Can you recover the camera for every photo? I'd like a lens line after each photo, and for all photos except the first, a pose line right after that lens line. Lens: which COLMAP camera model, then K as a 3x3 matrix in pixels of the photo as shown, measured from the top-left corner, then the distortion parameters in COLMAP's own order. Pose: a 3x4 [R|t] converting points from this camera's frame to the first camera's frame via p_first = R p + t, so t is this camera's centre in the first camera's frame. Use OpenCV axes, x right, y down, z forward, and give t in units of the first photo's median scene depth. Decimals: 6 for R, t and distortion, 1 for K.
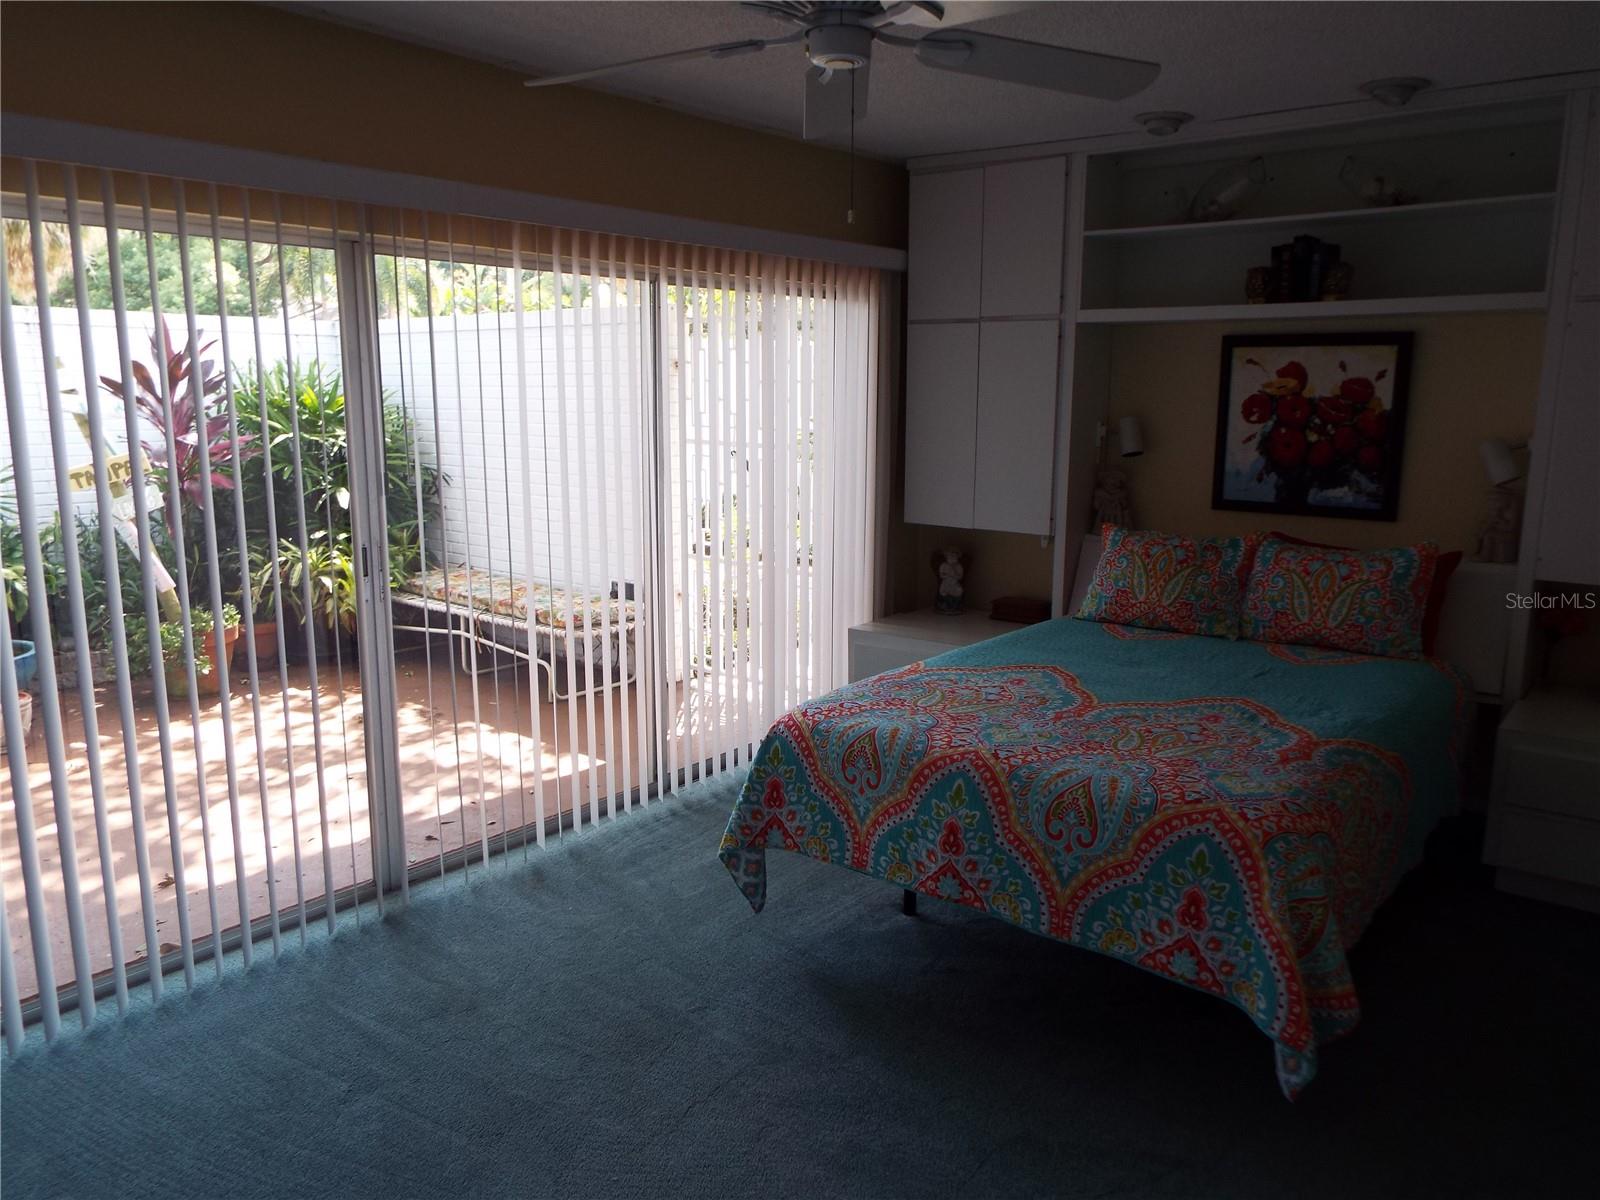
lens RADIAL K [[1162.8, 0, 800.1], [0, 1162.8, 596.0], [0, 0, 1]] dist [-0.002182, -0.000354]
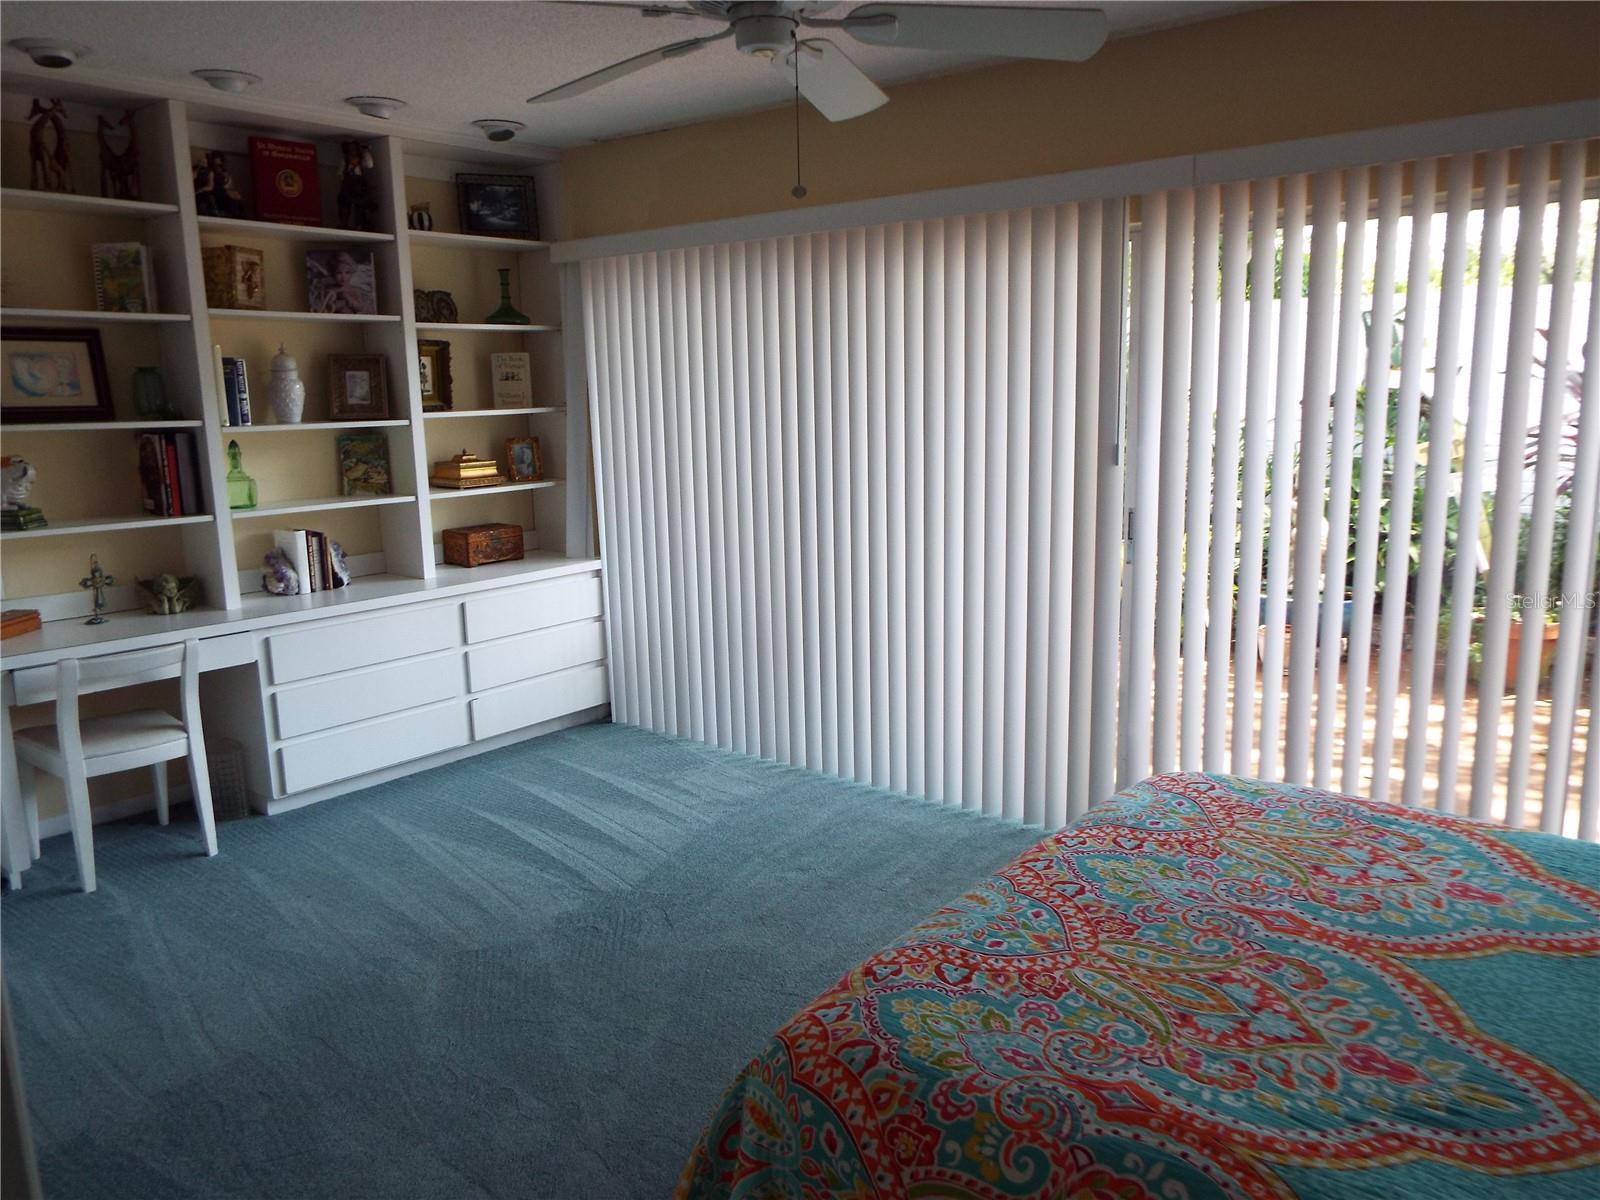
lens RADIAL K [[1162.8, 0, 799.7], [0, 1162.8, 601.2], [0, 0, 1]] dist [-0.002182, -0.000354]
pose [[-0.015481, 0.179787, -0.983584, 0.806815], [-0.167084, 0.969405, 0.179825, -0.118278], [0.985821, 0.167125, 0.015032, 0.776835]]
